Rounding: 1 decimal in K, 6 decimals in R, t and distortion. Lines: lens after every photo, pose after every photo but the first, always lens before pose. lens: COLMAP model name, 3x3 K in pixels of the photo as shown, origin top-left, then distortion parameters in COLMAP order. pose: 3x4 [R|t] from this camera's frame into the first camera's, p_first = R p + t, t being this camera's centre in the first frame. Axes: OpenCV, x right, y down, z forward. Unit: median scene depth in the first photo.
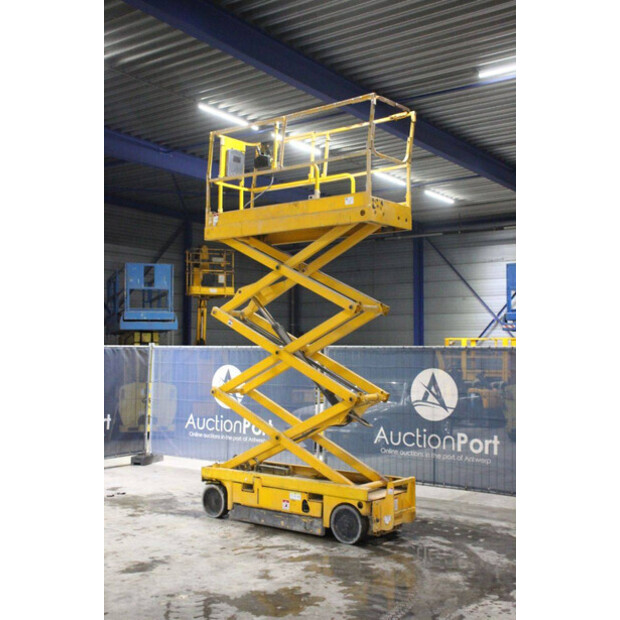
lens RADIAL K [[764.5, 0, 310.0], [0, 764.5, 310.0], [0, 0, 1]] dist [0.001994, 0.072543]
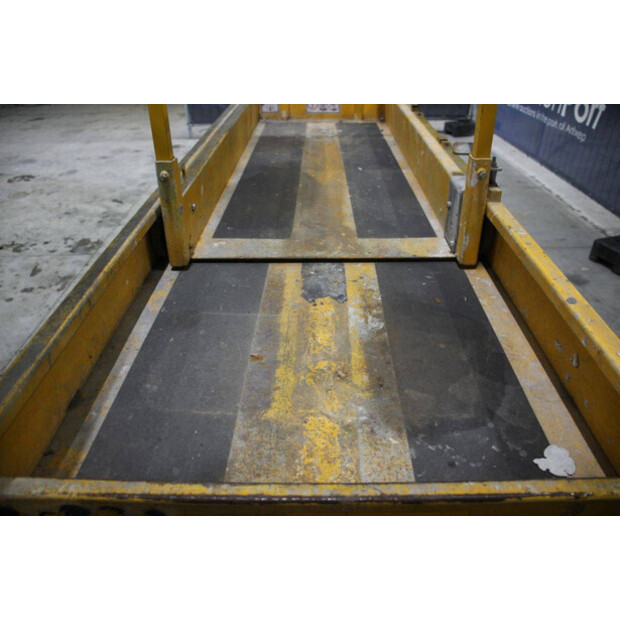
lens RADIAL K [[501.6, 0, 310.0], [0, 501.6, 310.0], [0, 0, 1]] dist [-0.087468, -0.000257]
pose [[0.610674, 0.411255, -0.676717, 0.127291], [0.054616, 0.830660, 0.554095, 0.106382], [0.789996, -0.375331, 0.484802, 0.890571]]
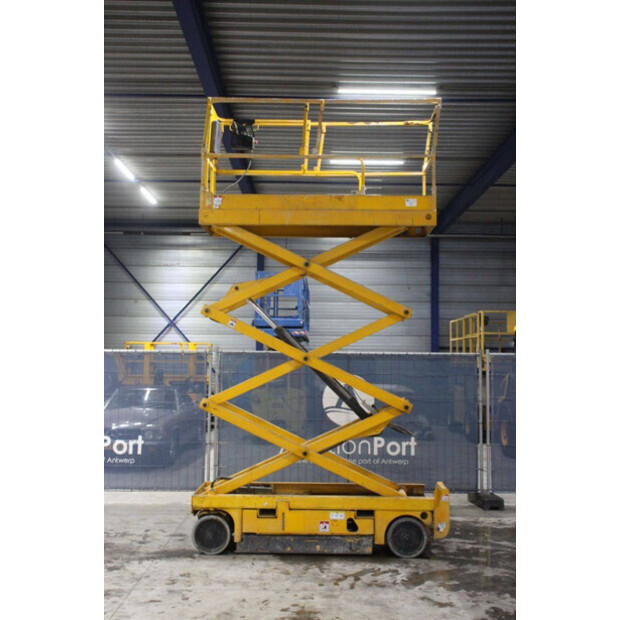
lens RADIAL K [[750.7, 0, 310.0], [0, 750.7, 310.0], [0, 0, 1]] dist [-0.018428, 0.158137]
pose [[0.798323, 0.041962, 0.600766, -0.560839], [-0.038673, 0.999083, -0.018393, 0.014221], [-0.600986, -0.008550, 0.799214, 0.285927]]
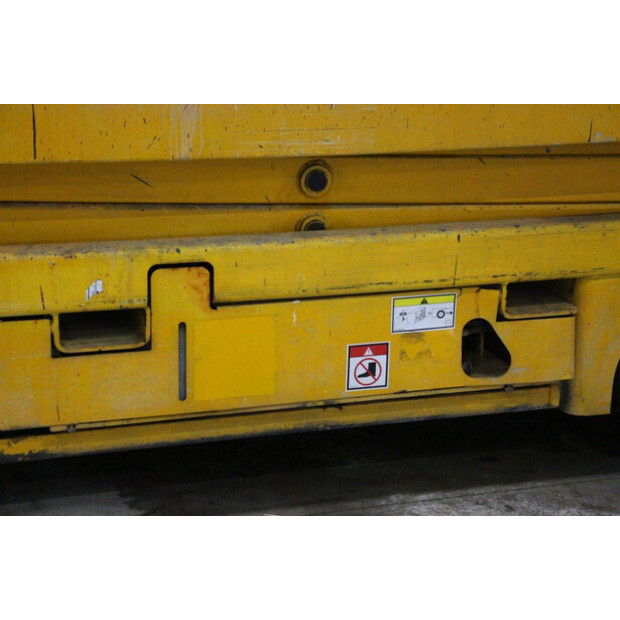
lens RADIAL K [[1454.4, 0, 312.6], [0, 1454.4, 309.2], [0, 0, 1]] dist [0.379869, 0.744784]
pose [[0.560081, -0.241374, 0.792495, -0.316938], [-0.069117, 0.939664, 0.335045, 0.110010], [-0.825550, -0.242427, 0.509605, 0.782166]]
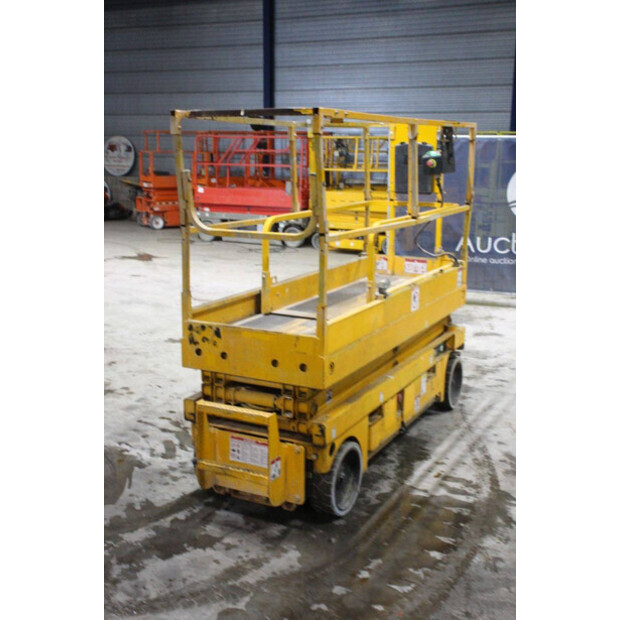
lens RADIAL K [[778.2, 0, 310.0], [0, 778.2, 310.0], [0, 0, 1]] dist [0.014654, 0.064187]
pose [[0.195884, 0.200352, -0.959942, 0.523863], [0.041826, 0.976309, 0.212302, 0.055749], [0.979735, -0.081737, 0.182863, 0.866602]]
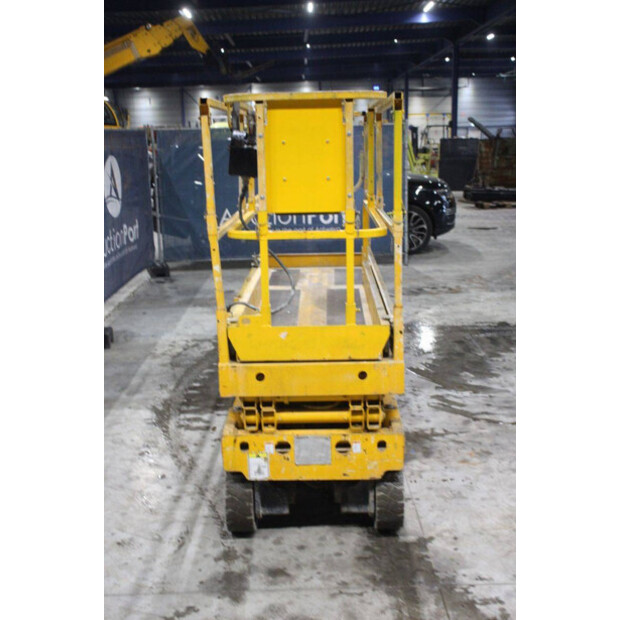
lens RADIAL K [[713.9, 0, 310.0], [0, 713.9, 310.0], [0, 0, 1]] dist [-0.070516, 0.246436]
pose [[-0.607202, -0.177264, 0.774521, -0.392260], [-0.020087, 0.977909, 0.208065, 0.075930], [-0.794294, 0.110780, -0.597349, 1.295861]]
